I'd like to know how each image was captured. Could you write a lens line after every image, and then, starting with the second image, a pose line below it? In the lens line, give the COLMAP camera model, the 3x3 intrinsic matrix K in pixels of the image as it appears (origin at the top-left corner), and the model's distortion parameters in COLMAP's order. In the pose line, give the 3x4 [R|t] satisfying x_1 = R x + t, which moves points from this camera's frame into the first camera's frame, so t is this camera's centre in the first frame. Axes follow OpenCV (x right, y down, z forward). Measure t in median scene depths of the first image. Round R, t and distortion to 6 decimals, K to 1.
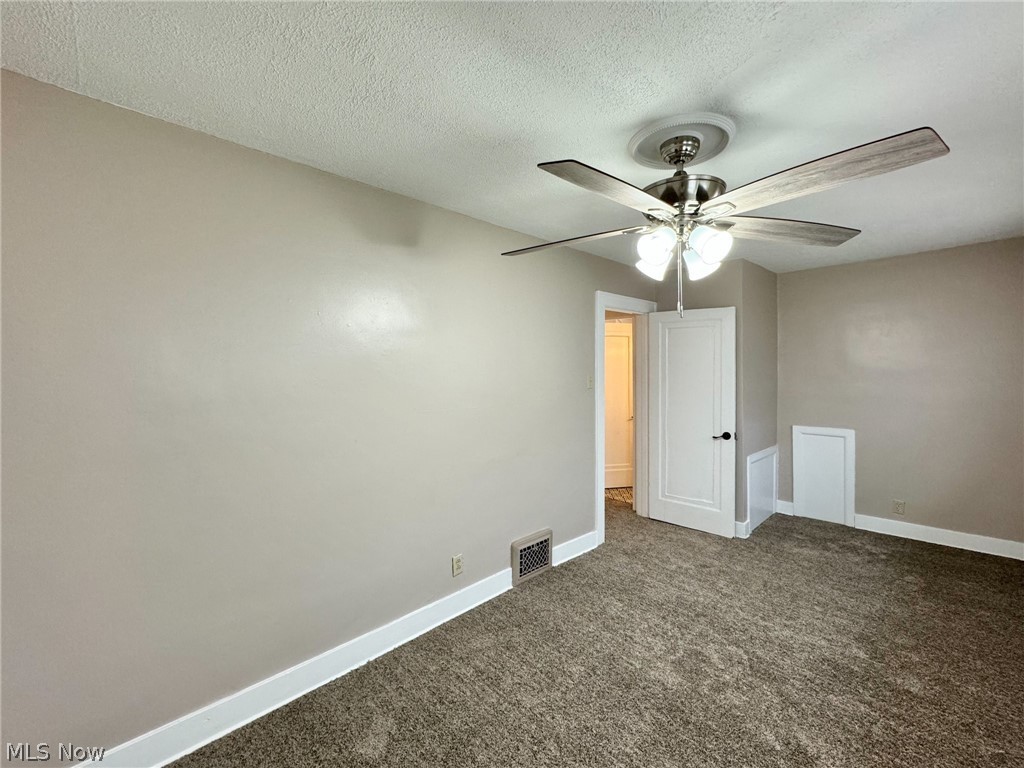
lens RADIAL K [[419.5, 0, 511.8], [0, 419.5, 378.3], [0, 0, 1]] dist [0.000131, 0.000092]
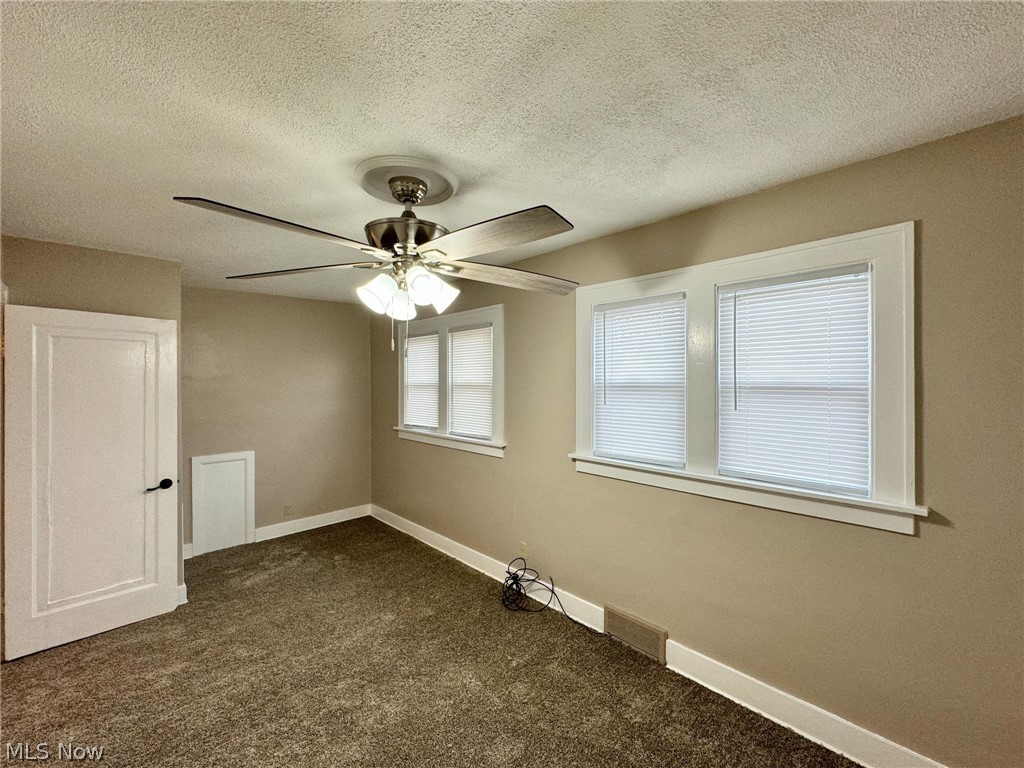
lens RADIAL K [[439.8, 0, 512.0], [0, 439.8, 384.0], [0, 0, 1]] dist [-0.001216, -0.000001]
pose [[0.025595, -0.007469, 0.999645, -0.294942], [0.030264, 0.999520, 0.006693, -0.035380], [-0.999214, 0.030082, 0.025808, 0.328923]]
